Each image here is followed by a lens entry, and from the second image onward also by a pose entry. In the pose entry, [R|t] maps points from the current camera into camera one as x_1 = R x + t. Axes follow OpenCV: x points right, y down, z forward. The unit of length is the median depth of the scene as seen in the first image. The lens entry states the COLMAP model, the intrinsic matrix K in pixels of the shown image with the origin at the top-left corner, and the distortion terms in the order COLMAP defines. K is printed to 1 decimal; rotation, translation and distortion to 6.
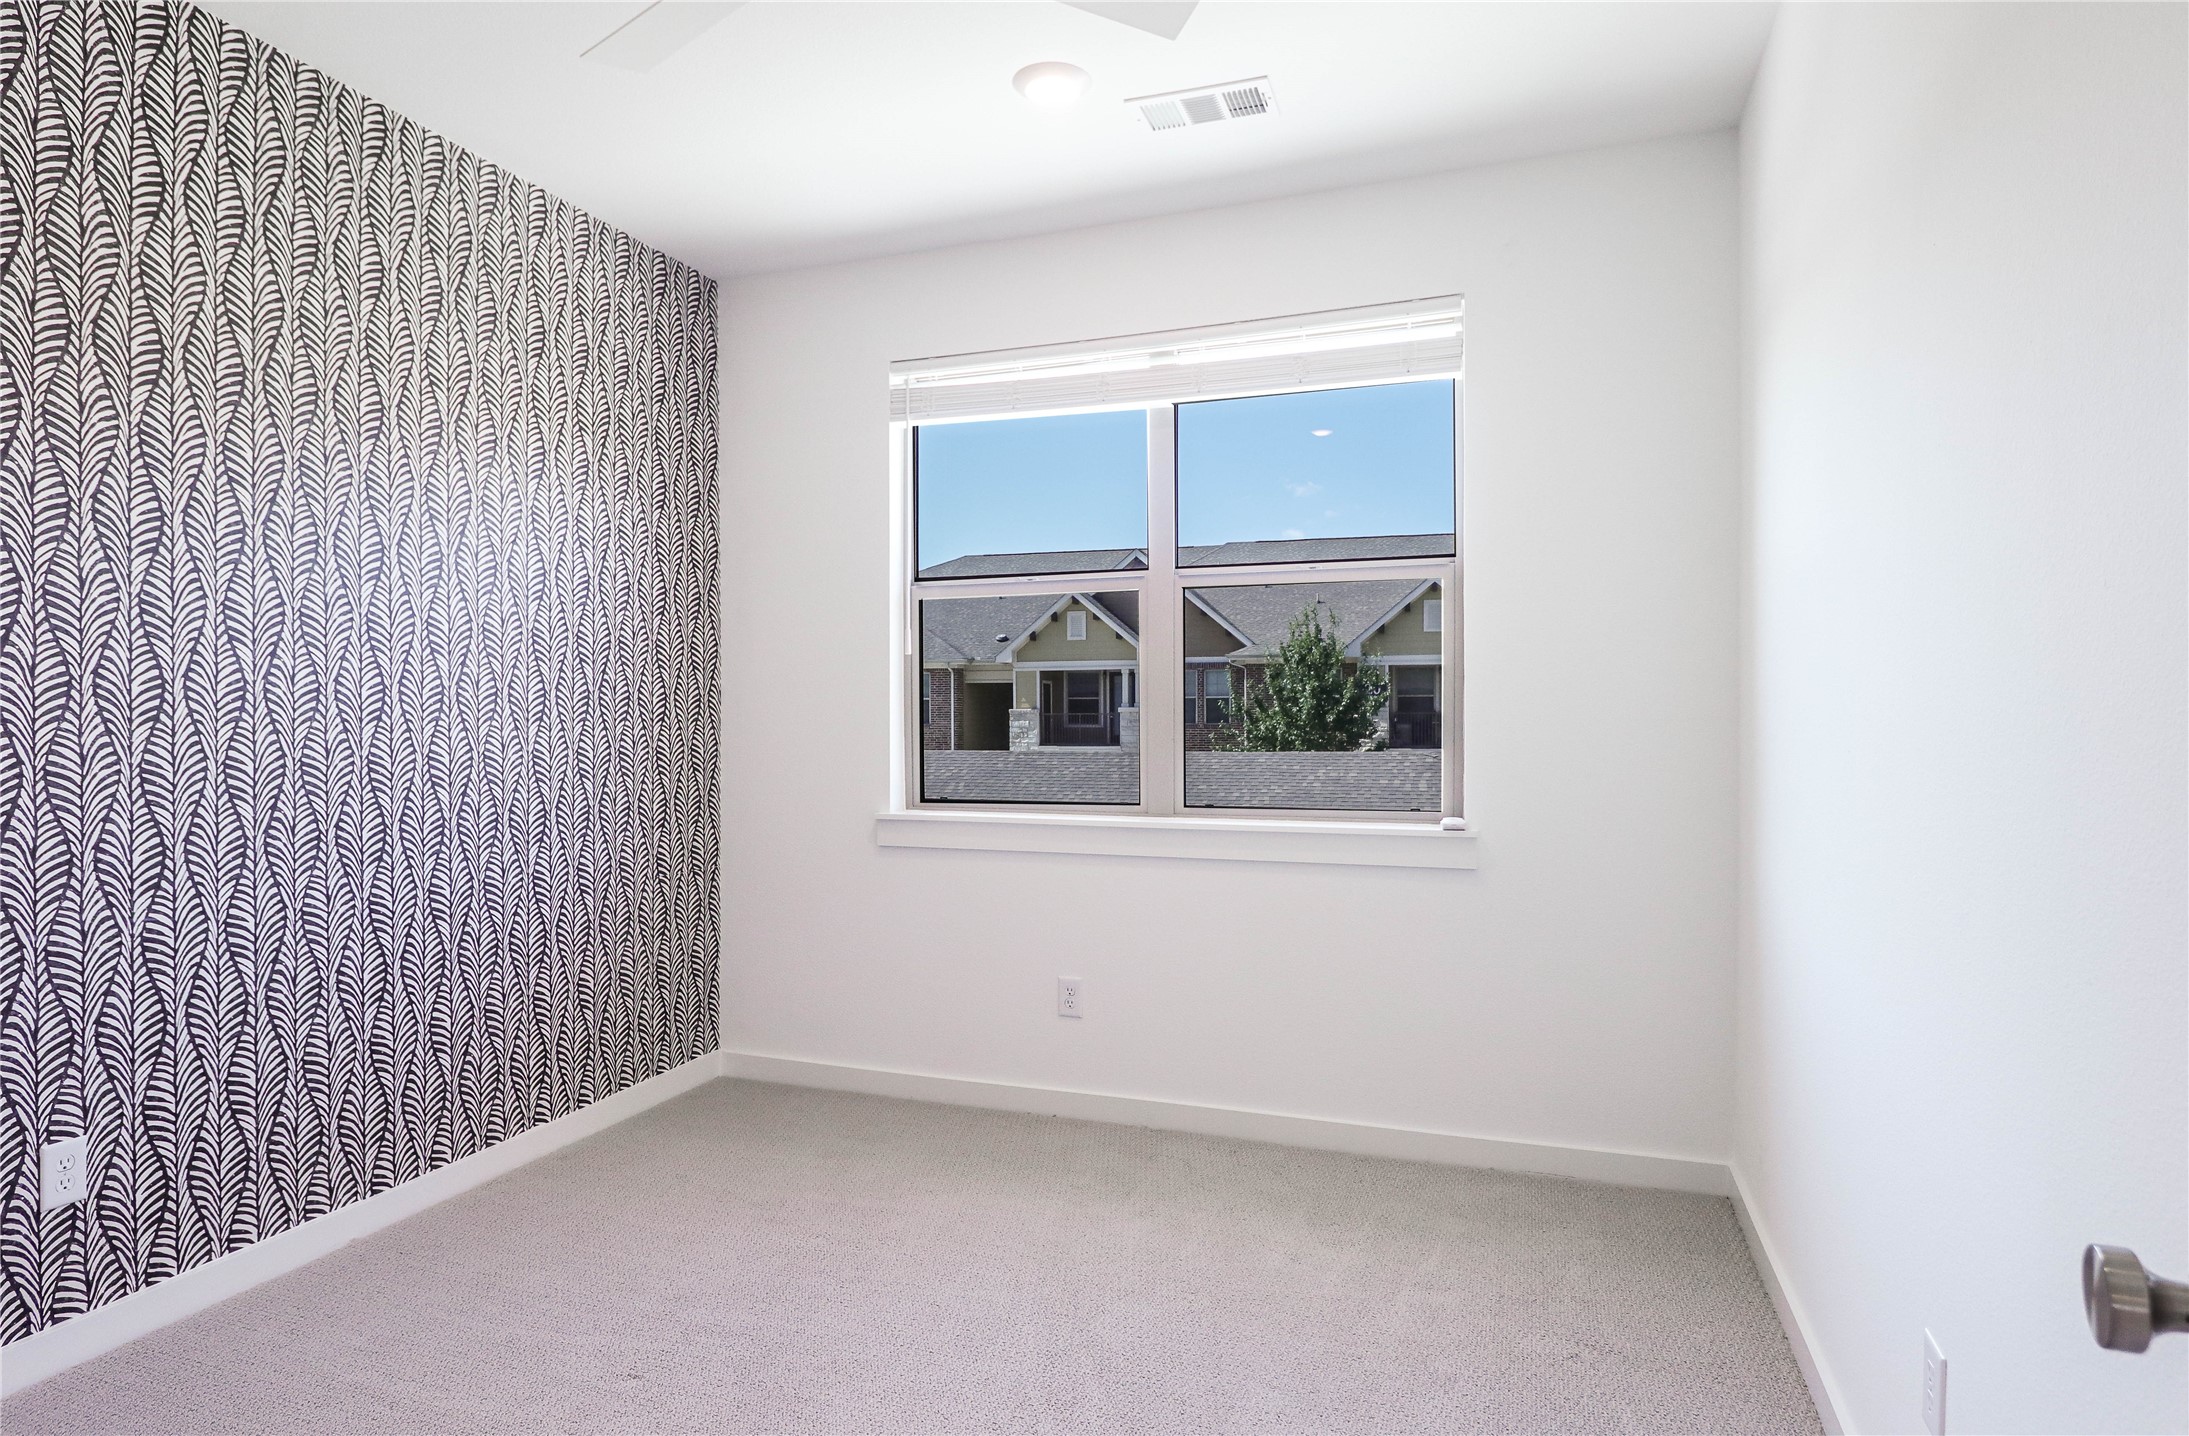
lens RADIAL K [[1175.1, 0, 1086.9], [0, 1175.1, 714.2], [0, 0, 1]] dist [0.001318, -0.000181]
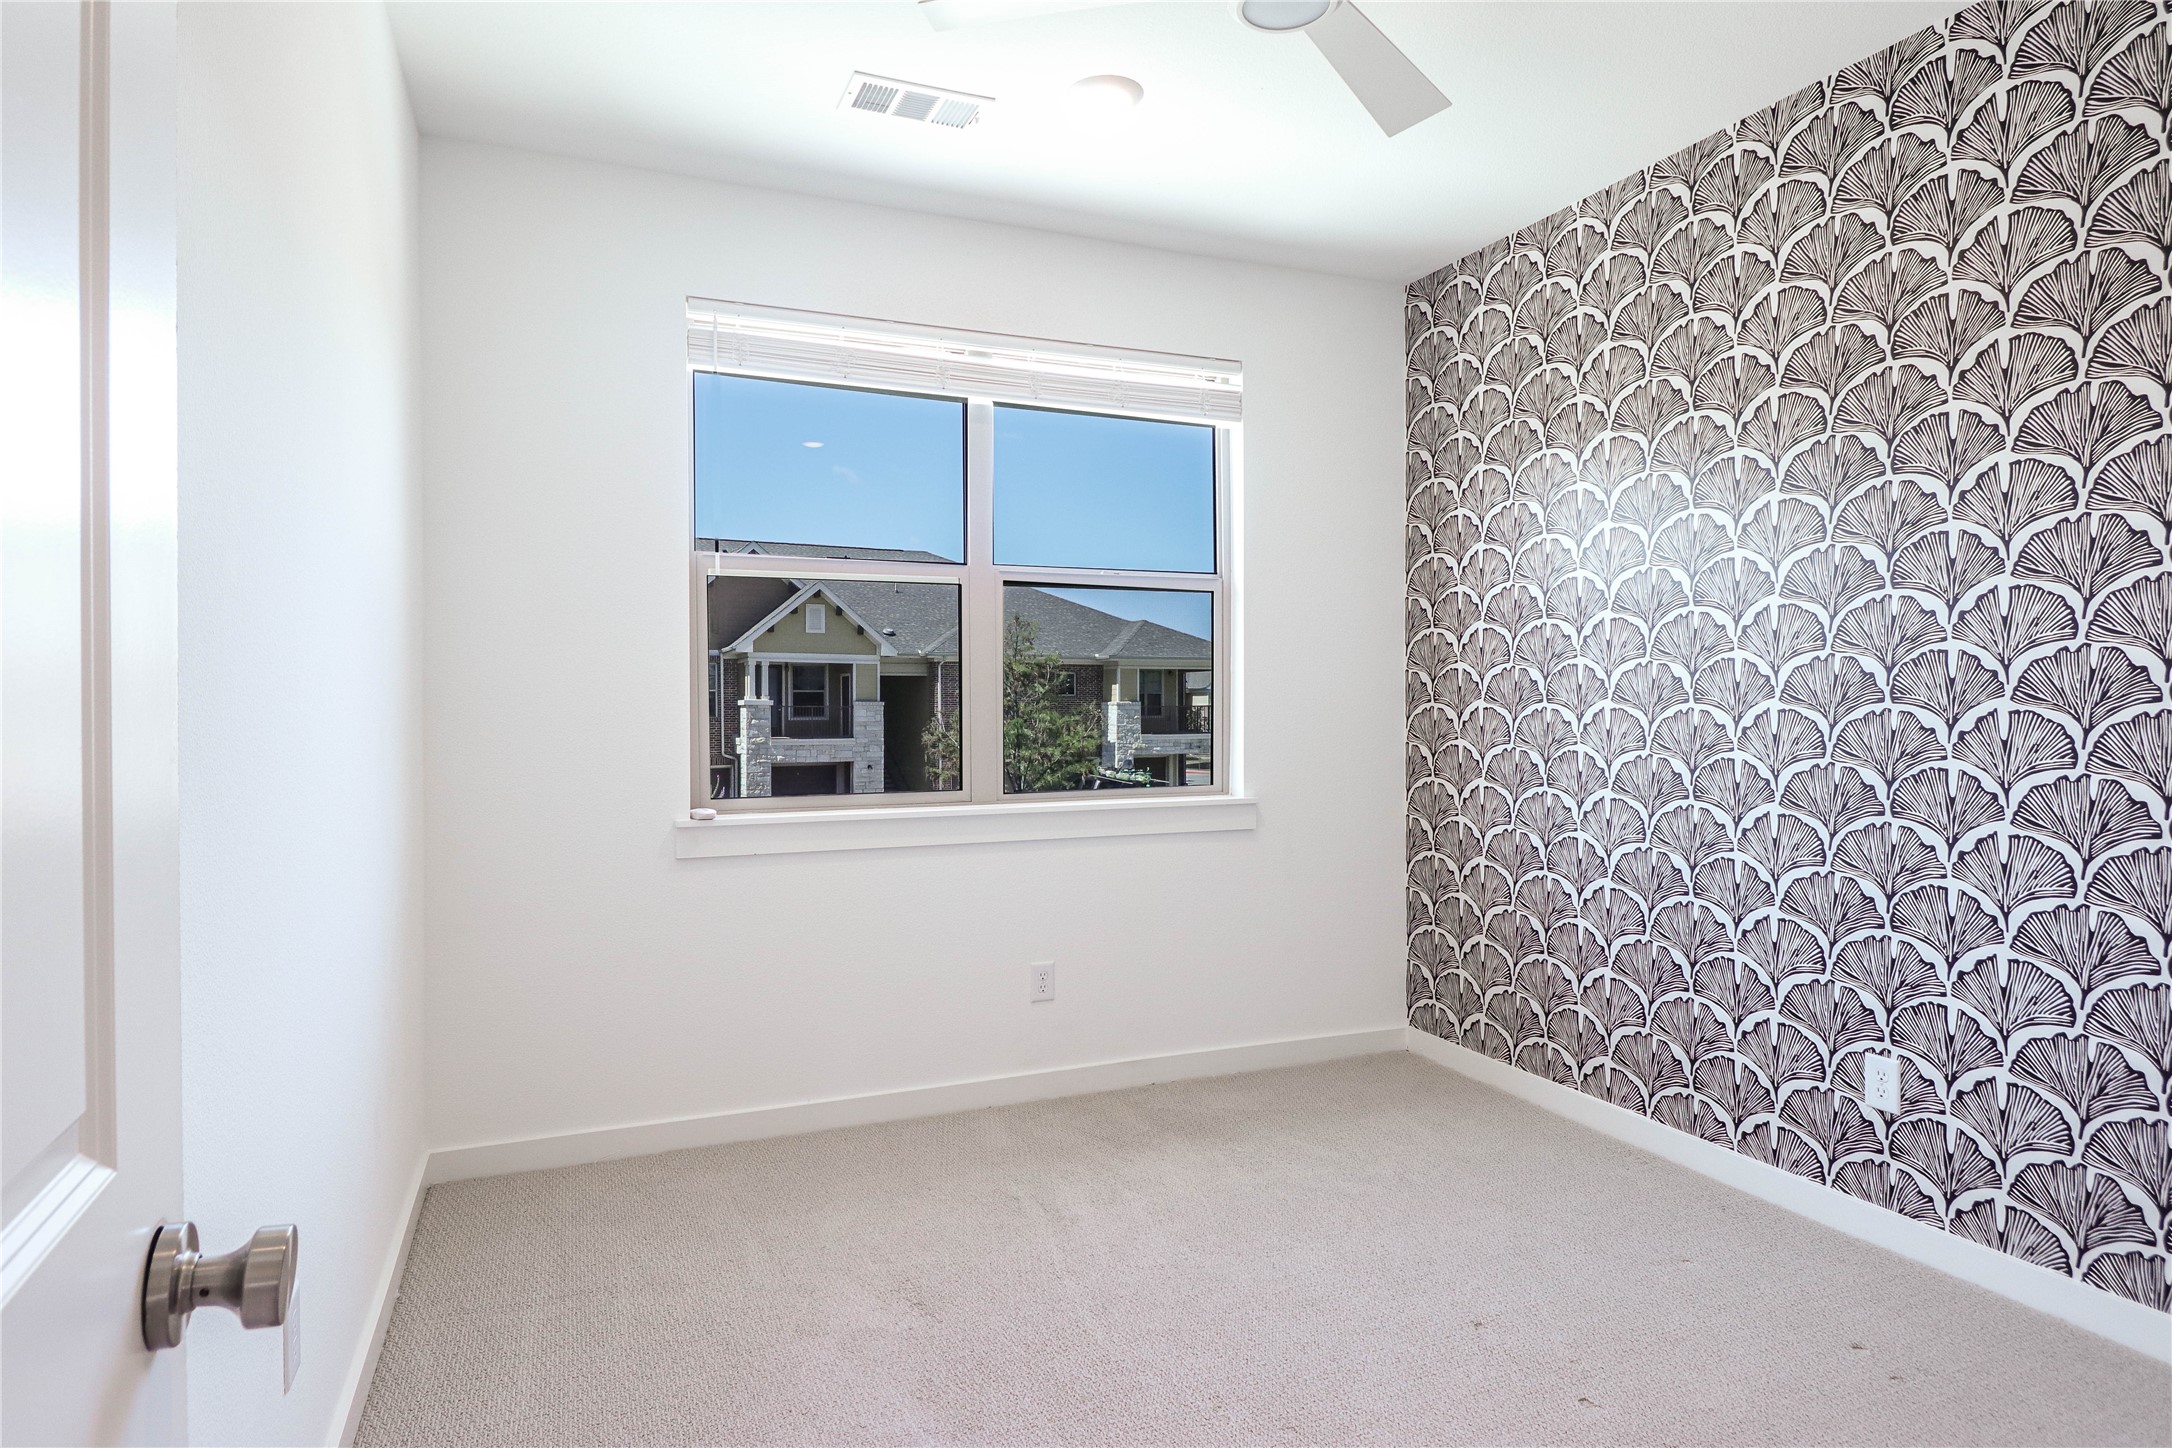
lens RADIAL K [[1166.0, 0, 1075.1], [0, 1166.0, 719.2], [0, 0, 1]] dist [0.001318, -0.000181]
pose [[0.762871, -0.011594, 0.646447, -0.526274], [0.006015, 0.999923, 0.010835, 0.001432], [-0.646523, -0.004377, 0.762882, 0.172239]]
